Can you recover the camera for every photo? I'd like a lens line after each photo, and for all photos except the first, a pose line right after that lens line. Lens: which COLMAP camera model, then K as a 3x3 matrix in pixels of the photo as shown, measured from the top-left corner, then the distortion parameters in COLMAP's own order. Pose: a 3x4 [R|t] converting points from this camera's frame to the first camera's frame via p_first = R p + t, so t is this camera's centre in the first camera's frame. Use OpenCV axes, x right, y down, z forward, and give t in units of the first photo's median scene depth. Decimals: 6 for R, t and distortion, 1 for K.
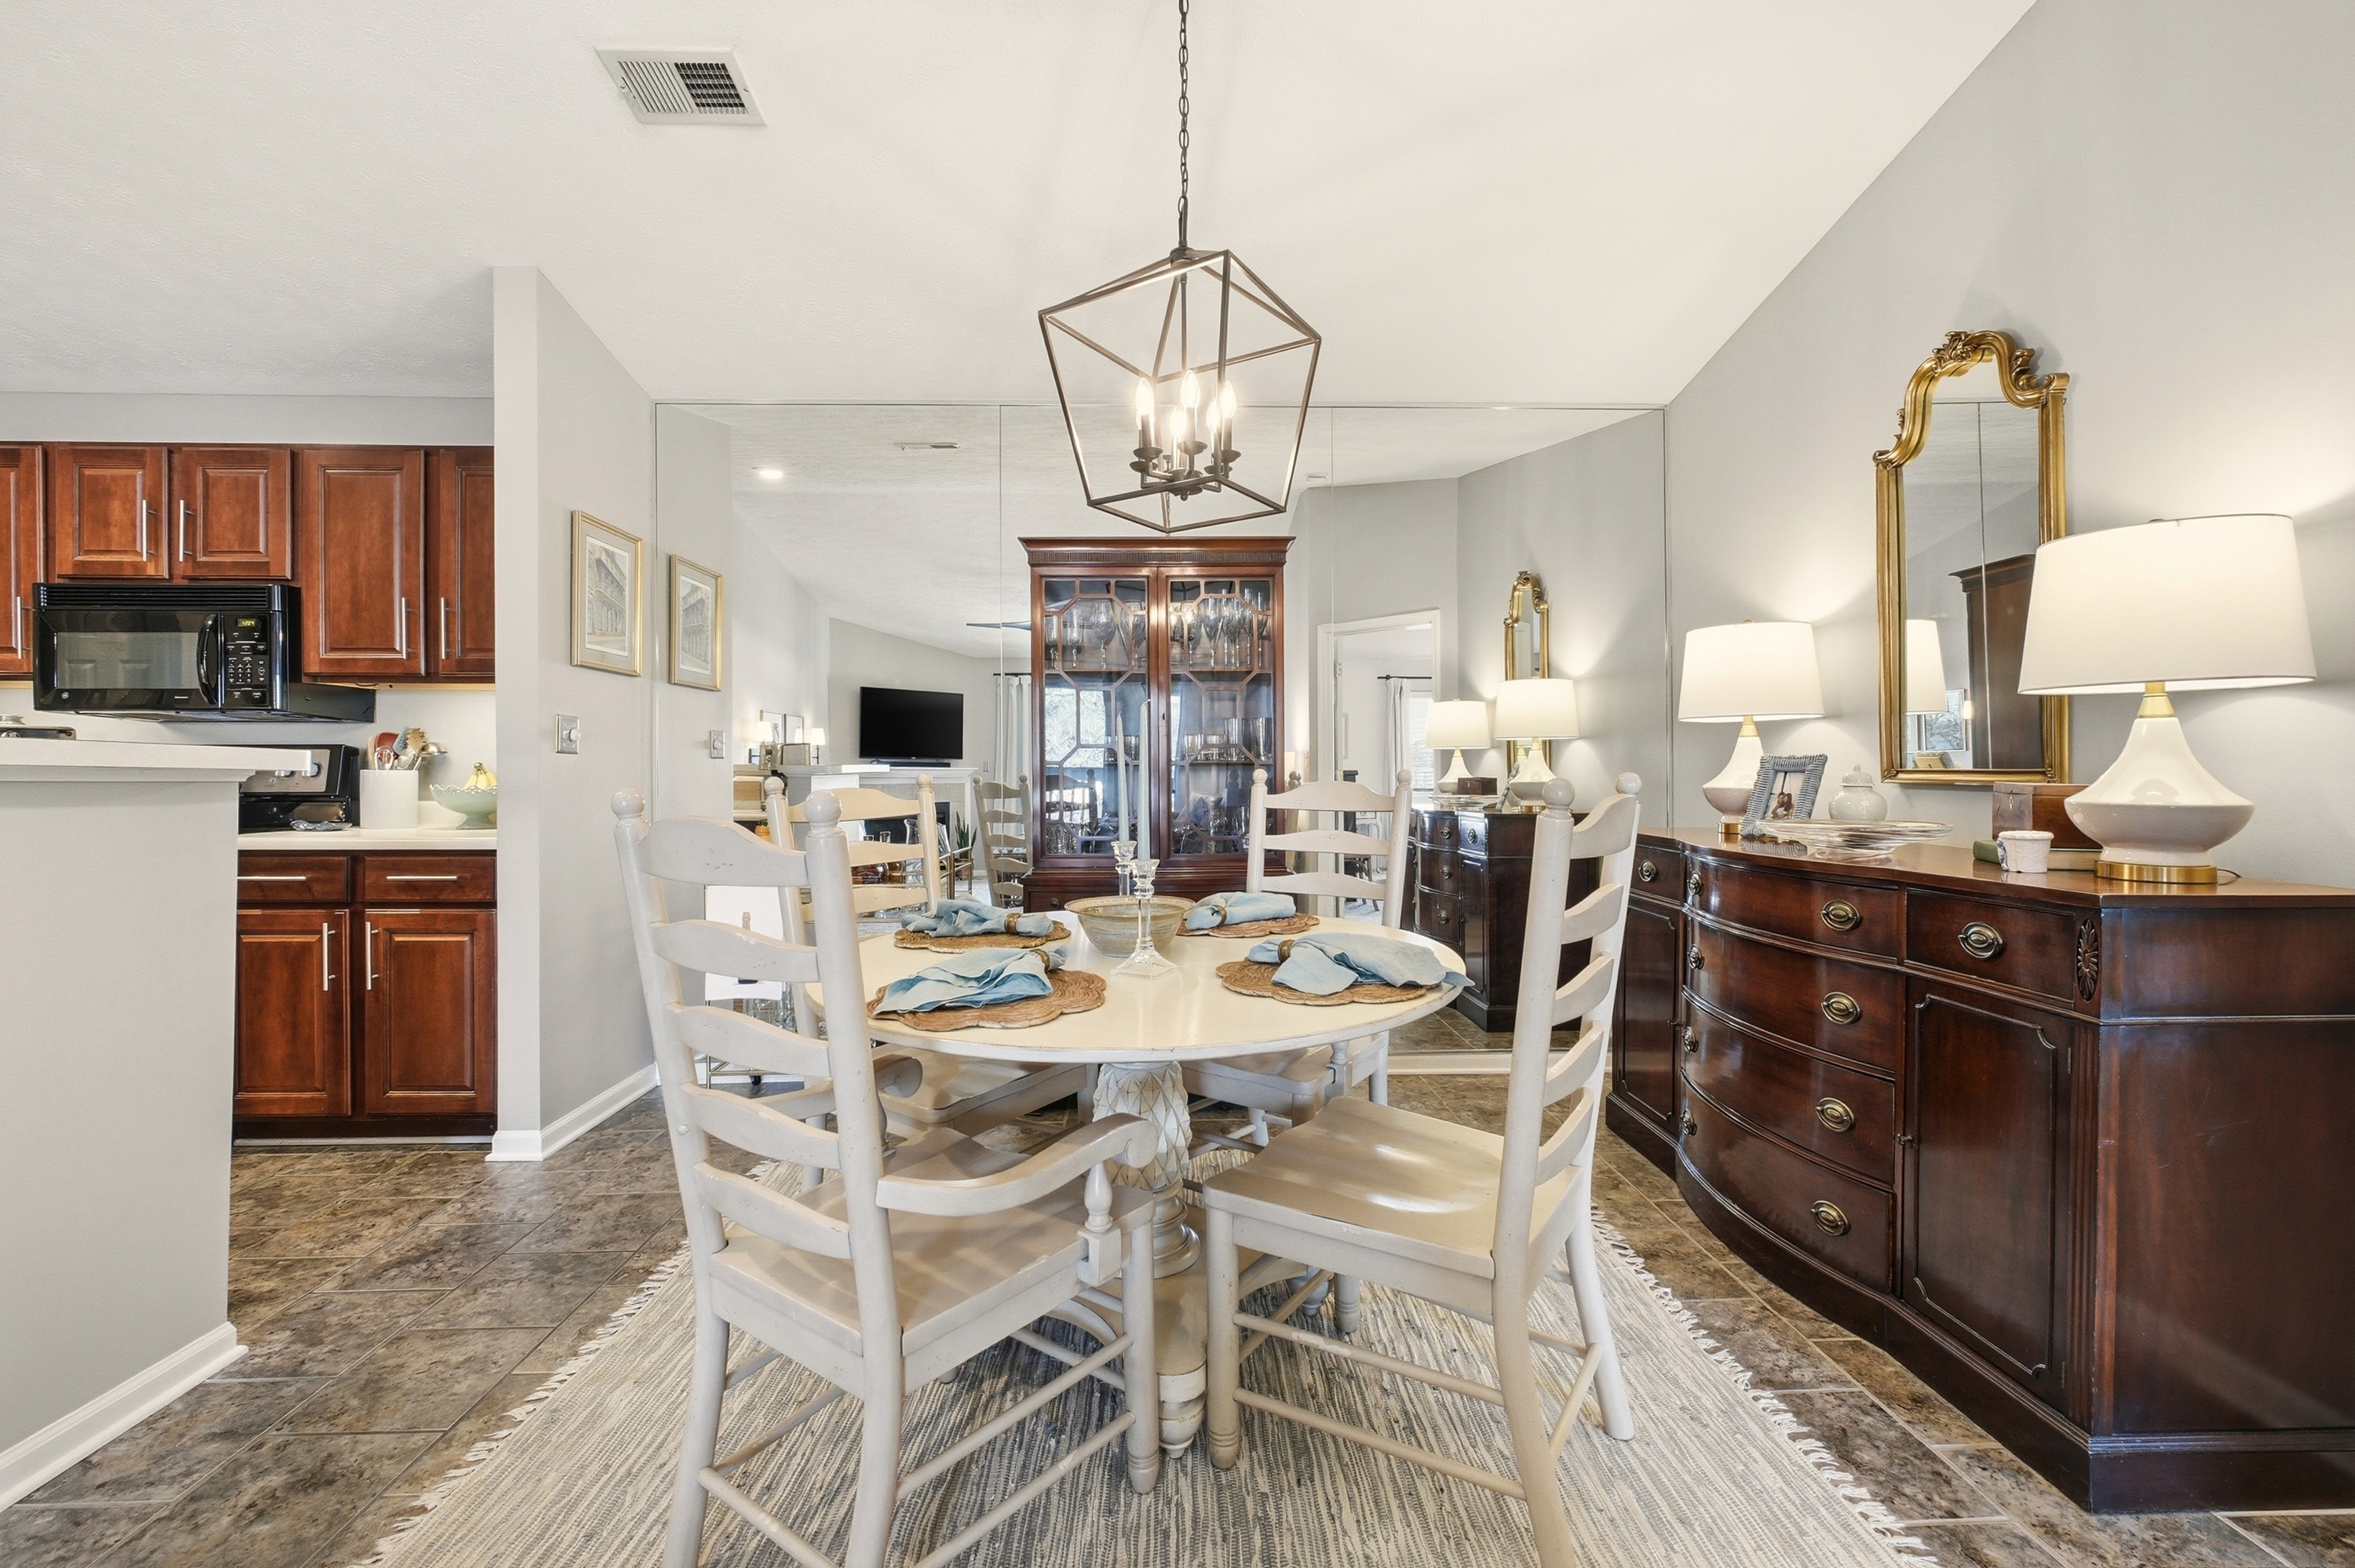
lens RADIAL K [[1010.7, 0, 1174.8], [0, 1010.7, 767.8], [0, 0, 1]] dist [0.006194, -0.000321]
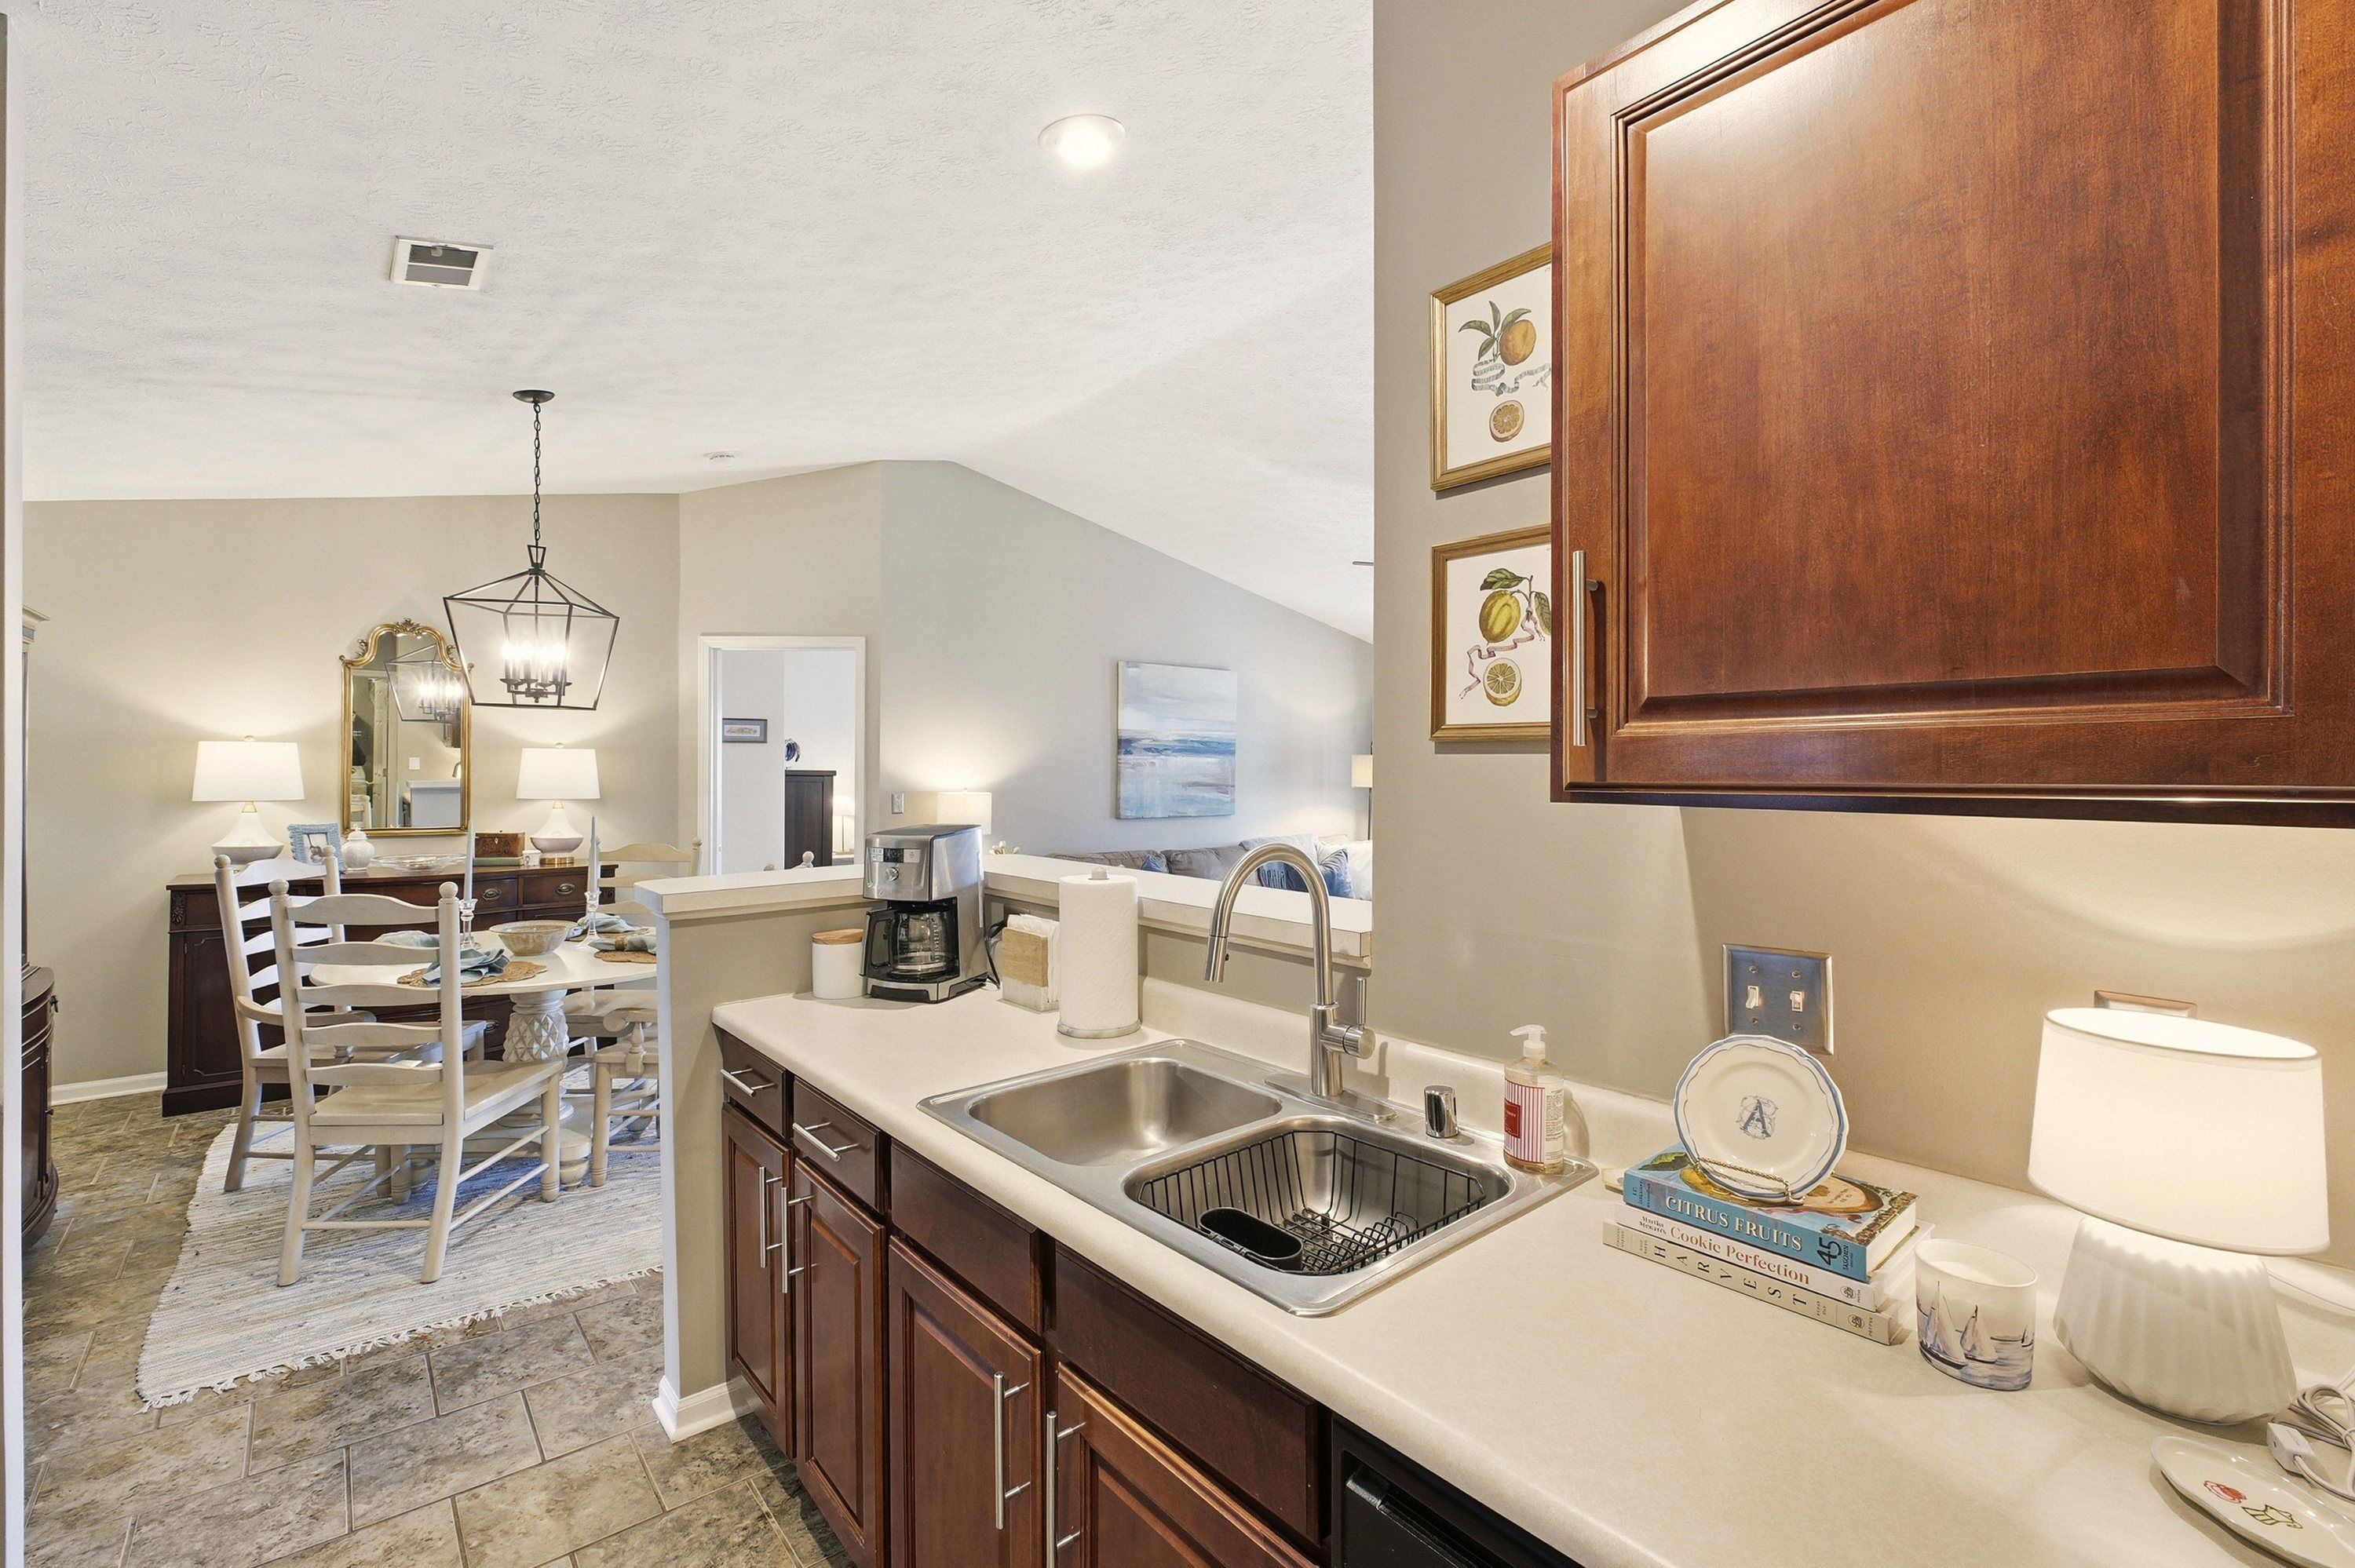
lens RADIAL K [[1011.1, 0, 1186.4], [0, 1011.1, 777.8], [0, 0, 1]] dist [-0.002365, 0.000782]
pose [[-0.637561, -0.010887, 0.770323, -1.336490], [-0.005654, 0.999939, 0.009453, -0.092986], [-0.770379, 0.001671, -0.637584, 0.779196]]
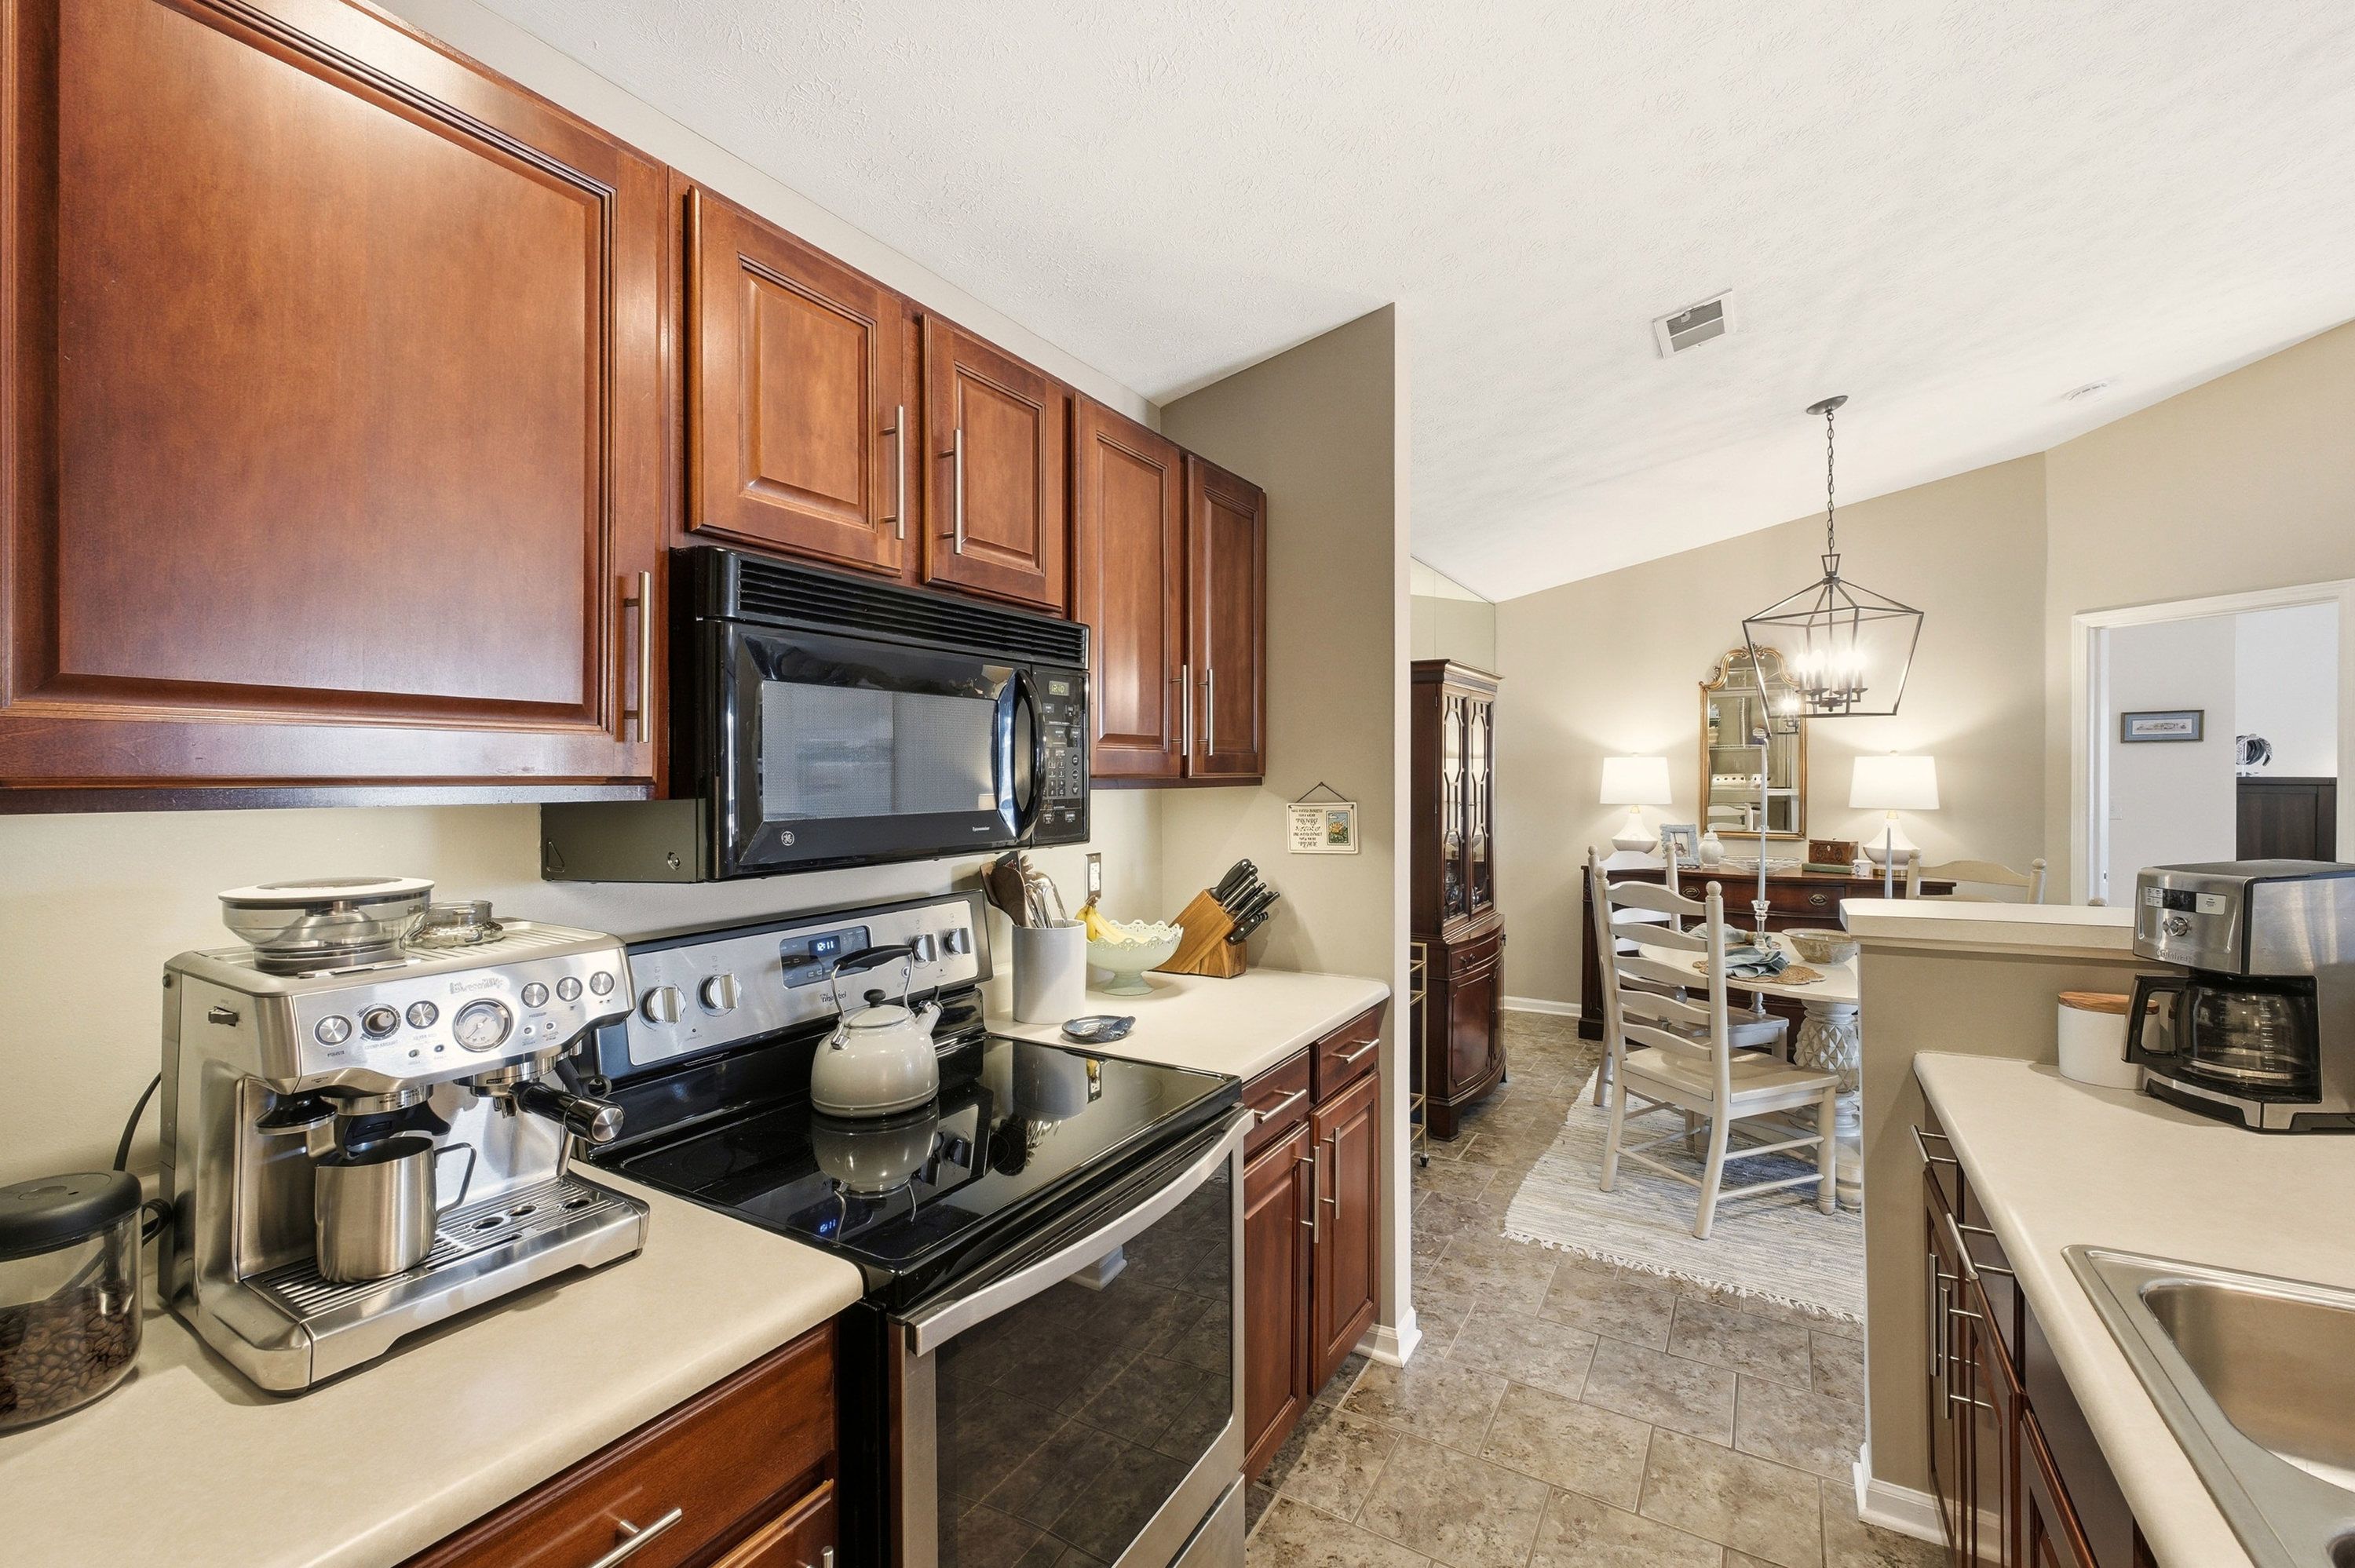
lens RADIAL K [[1000.0, 0, 1183.9], [0, 1000.0, 782.0], [0, 0, 1]] dist [-0.003345, -0.000255]
pose [[0.524402, -0.007694, 0.851436, -1.330105], [0.003629, 0.999970, 0.006801, -0.093752], [-0.851463, -0.000477, 0.524415, 0.647937]]
